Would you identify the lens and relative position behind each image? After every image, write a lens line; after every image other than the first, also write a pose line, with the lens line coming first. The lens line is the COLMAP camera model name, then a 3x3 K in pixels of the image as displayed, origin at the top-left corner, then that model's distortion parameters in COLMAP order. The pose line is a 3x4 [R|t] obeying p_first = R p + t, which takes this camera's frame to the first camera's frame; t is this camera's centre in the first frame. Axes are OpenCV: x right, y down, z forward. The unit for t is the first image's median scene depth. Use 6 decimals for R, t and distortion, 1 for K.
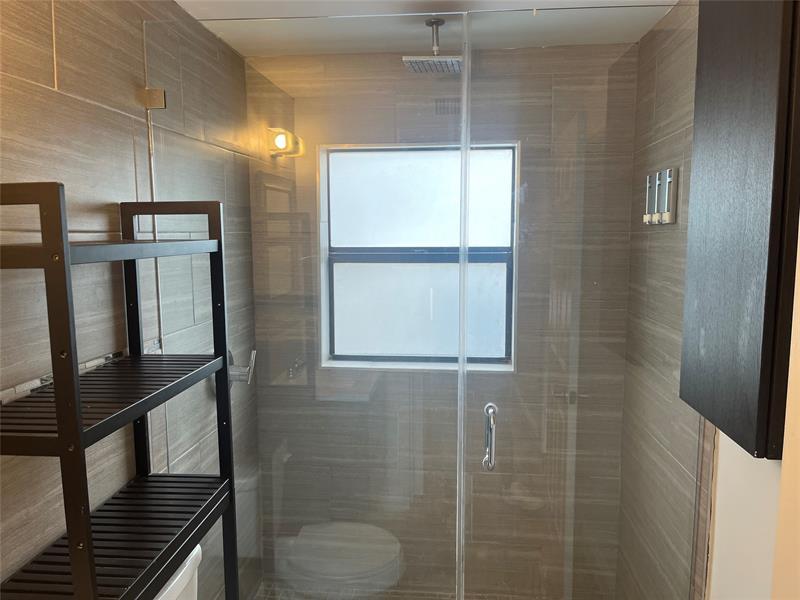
lens RADIAL K [[606.2, 0, 403.0], [0, 606.2, 301.4], [0, 0, 1]] dist [0.039412, -0.000069]
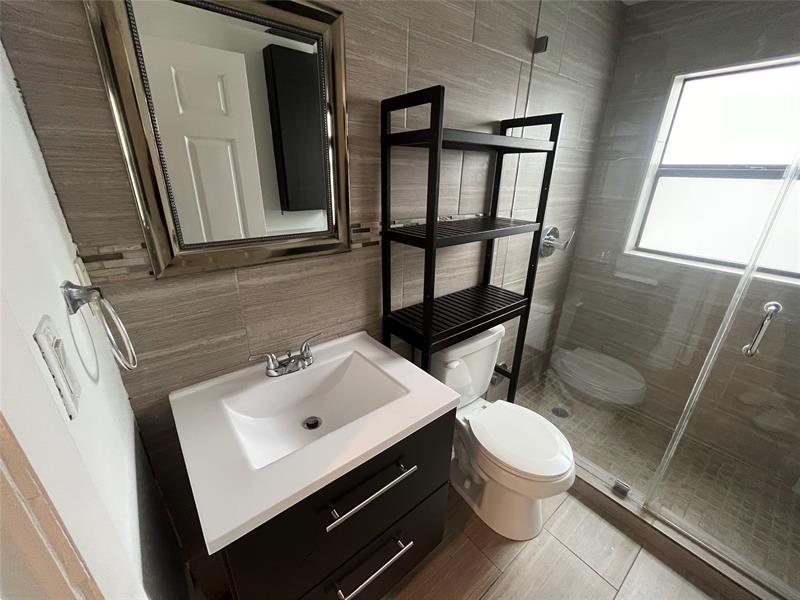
lens RADIAL K [[326.6, 0, 398.0], [0, 326.6, 299.9], [0, 0, 1]] dist [-0.005122, 0.000085]
pose [[0.687981, 0.283545, -0.668045, 0.067990], [-0.103640, 0.949468, 0.296260, 0.063756], [0.718290, -0.134585, 0.682603, 0.126260]]
